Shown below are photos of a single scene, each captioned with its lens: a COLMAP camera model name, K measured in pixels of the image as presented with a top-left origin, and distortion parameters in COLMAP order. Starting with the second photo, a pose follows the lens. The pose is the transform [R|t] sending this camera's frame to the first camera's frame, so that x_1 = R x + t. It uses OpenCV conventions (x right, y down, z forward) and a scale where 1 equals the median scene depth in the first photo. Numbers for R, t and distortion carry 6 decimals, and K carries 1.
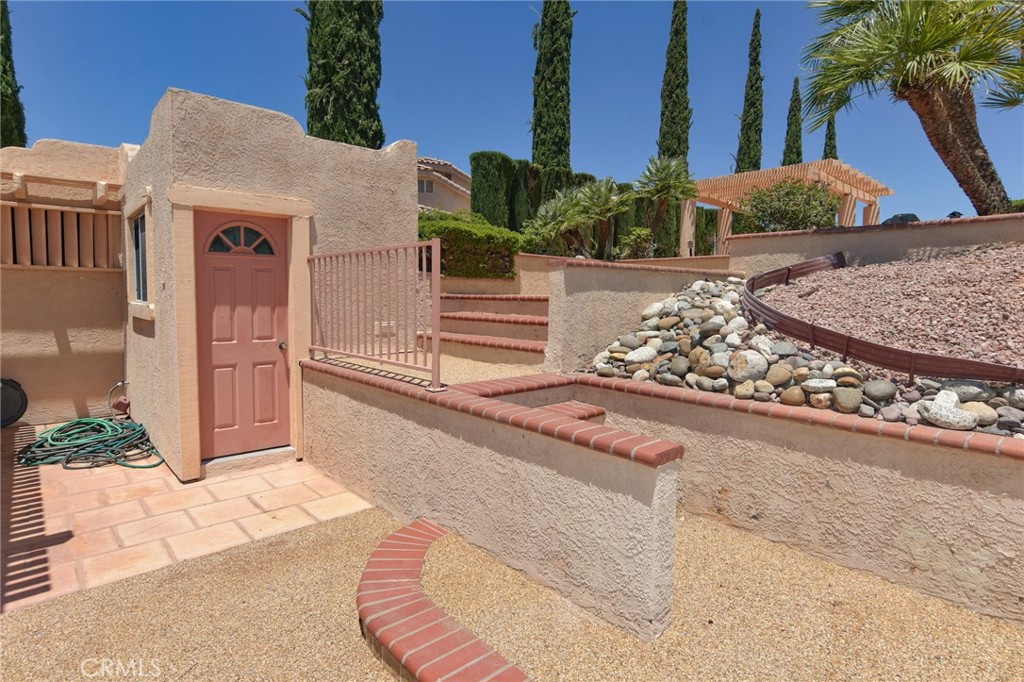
lens RADIAL K [[532.9, 0, 512.0], [0, 532.9, 341.0], [0, 0, 1]] dist [-0.002080, -0.000019]
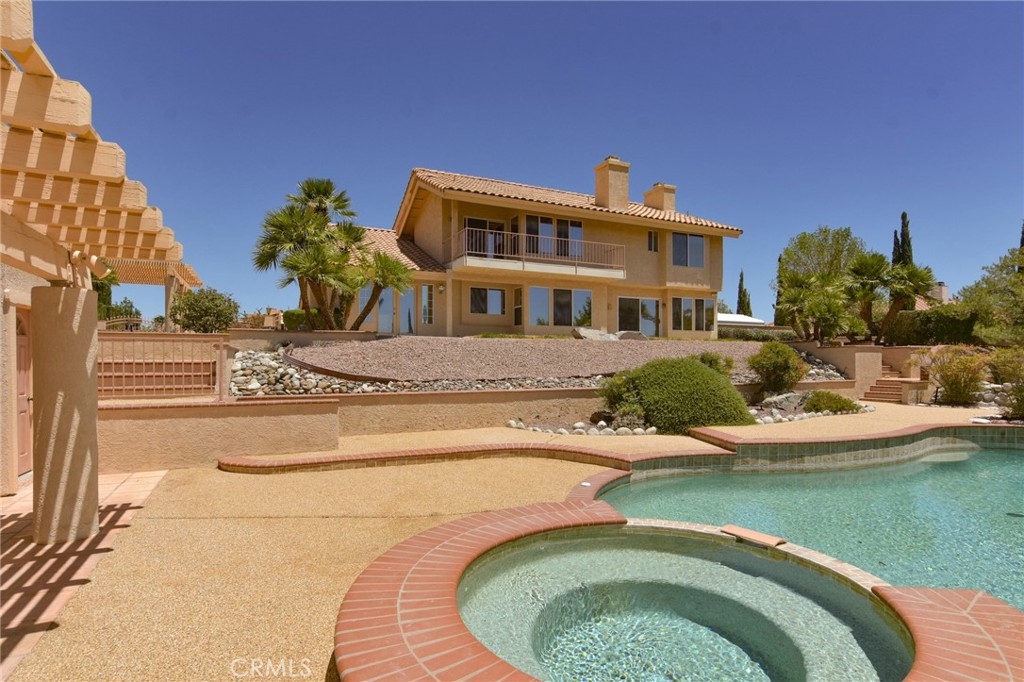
lens RADIAL K [[544.7, 0, 510.4], [0, 544.7, 358.8], [0, 0, 1]] dist [-0.001172, -0.000167]
pose [[0.296504, -0.010042, 0.954979, -1.794190], [0.086059, 0.996158, -0.016245, 0.044840], [-0.951146, 0.087001, 0.296228, -0.812023]]
